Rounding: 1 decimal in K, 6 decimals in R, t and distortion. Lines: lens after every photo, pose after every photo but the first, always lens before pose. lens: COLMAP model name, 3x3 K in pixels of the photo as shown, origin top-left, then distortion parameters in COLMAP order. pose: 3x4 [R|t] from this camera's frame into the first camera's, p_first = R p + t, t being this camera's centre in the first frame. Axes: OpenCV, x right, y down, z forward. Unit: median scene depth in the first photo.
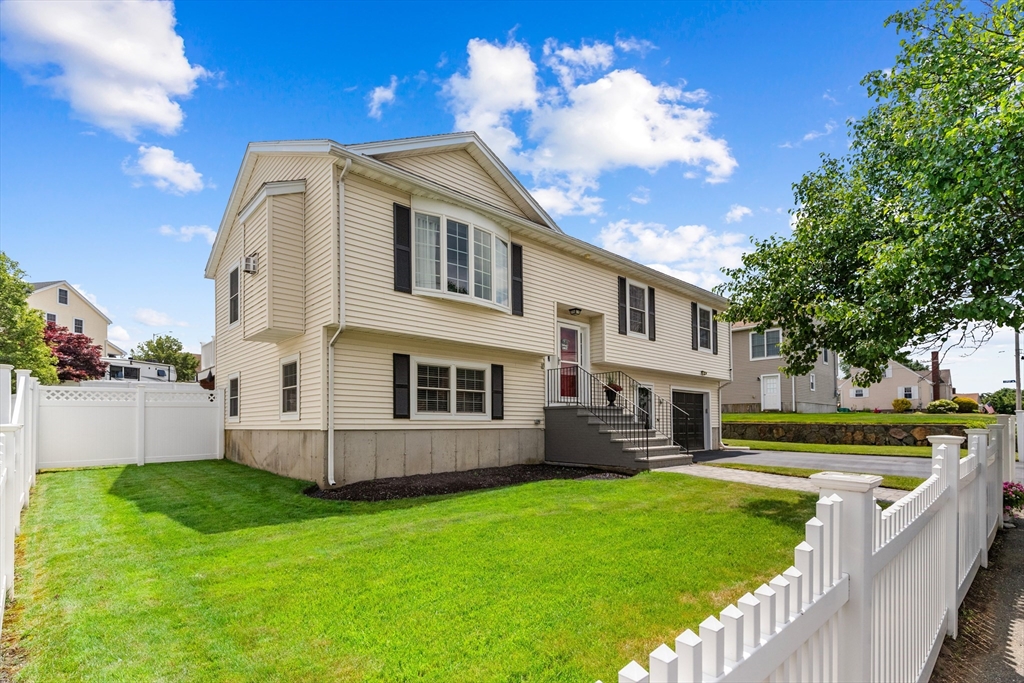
lens RADIAL K [[464.8, 0, 493.6], [0, 464.8, 415.6], [0, 0, 1]] dist [0.004806, -0.001625]
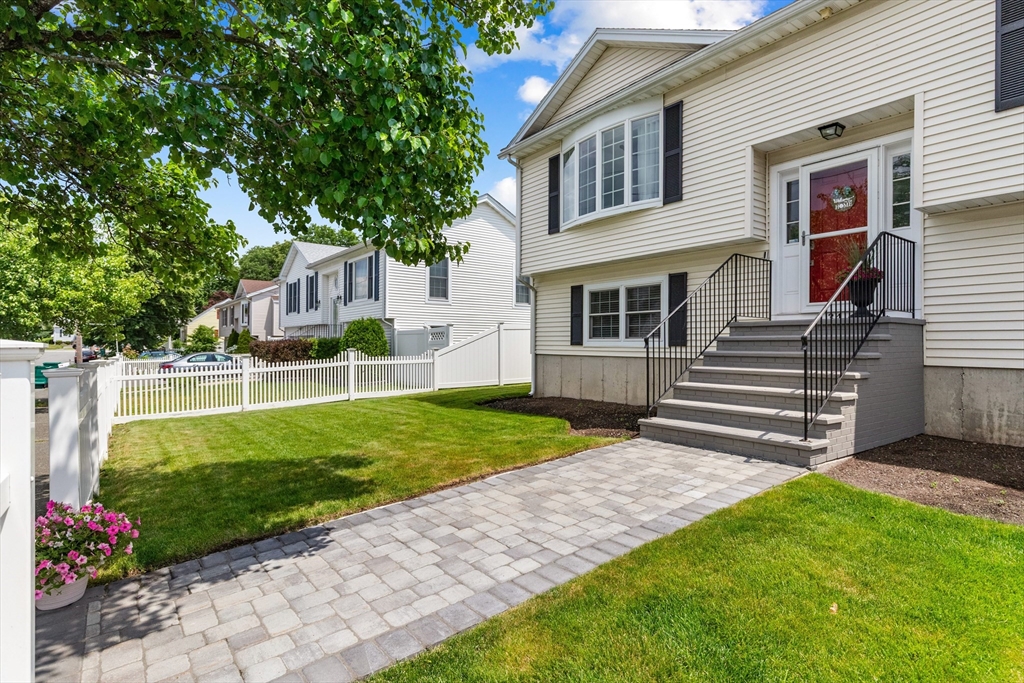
lens RADIAL K [[531.9, 0, 511.3], [0, 531.9, 343.9], [0, 0, 1]] dist [0.000022, 0.000369]
pose [[-0.068604, 0.004303, -0.997635, 0.911291], [0.020361, 0.999788, 0.002912, -0.002794], [0.997436, -0.020113, -0.068677, 0.813046]]
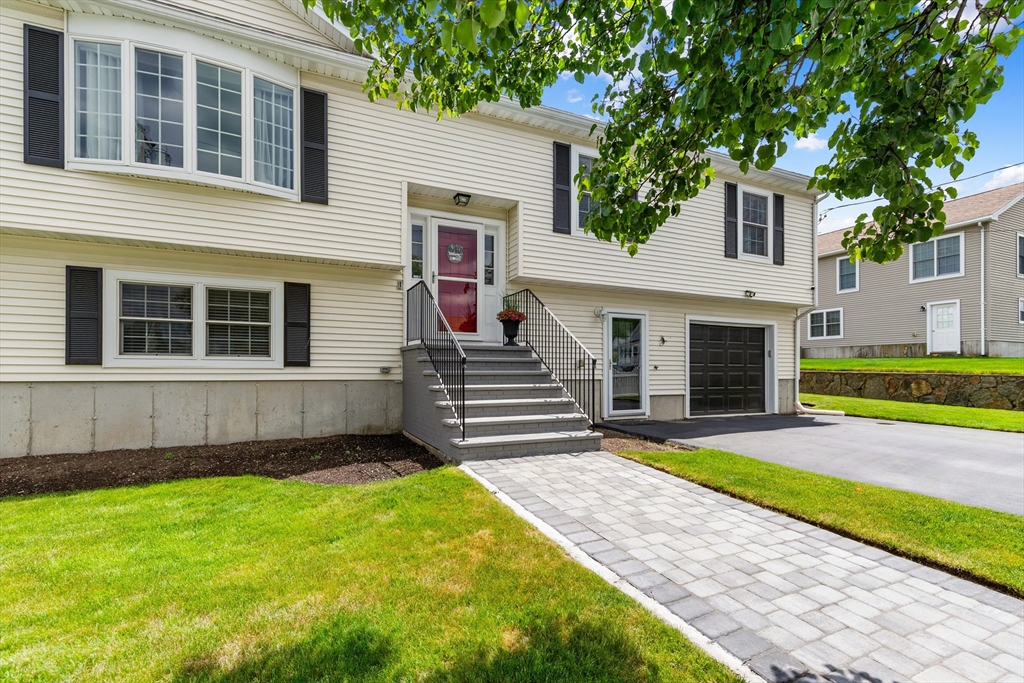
lens RADIAL K [[464.8, 0, 526.1], [0, 464.8, 370.8], [0, 0, 1]] dist [0.004806, -0.001625]
pose [[0.962719, 0.009068, -0.270350, 0.511116], [-0.002565, 0.999699, 0.024398, -0.002296], [0.270490, -0.022795, 0.962453, 0.464610]]
